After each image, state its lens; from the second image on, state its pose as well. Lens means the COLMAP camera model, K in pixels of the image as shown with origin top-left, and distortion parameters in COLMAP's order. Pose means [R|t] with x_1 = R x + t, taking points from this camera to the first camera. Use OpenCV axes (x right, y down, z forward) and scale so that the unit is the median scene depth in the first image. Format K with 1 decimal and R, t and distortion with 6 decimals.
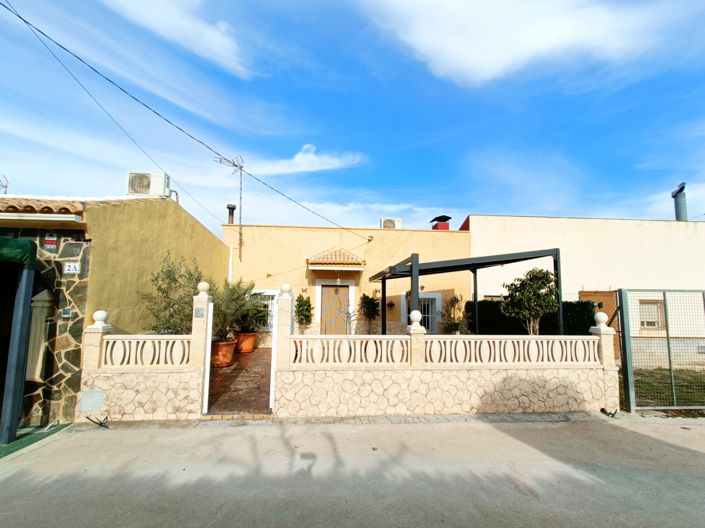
lens RADIAL K [[318.4, 0, 352.0], [0, 318.4, 258.7], [0, 0, 1]] dist [0.001699, 0.000269]
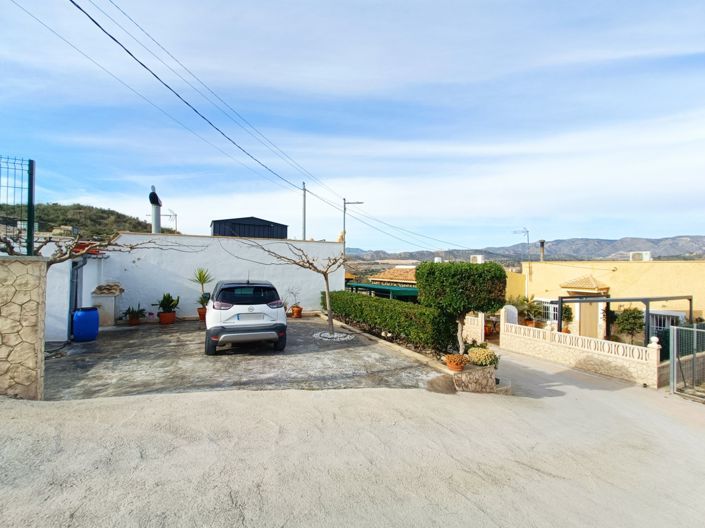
lens RADIAL K [[318.4, 0, 351.3], [0, 318.4, 259.8], [0, 0, 1]] dist [0.001699, 0.000269]
pose [[0.404358, -0.023379, -0.914302, 0.995899], [0.087613, 0.996066, 0.013278, -0.256735], [0.910395, -0.085474, 0.404815, -0.740010]]
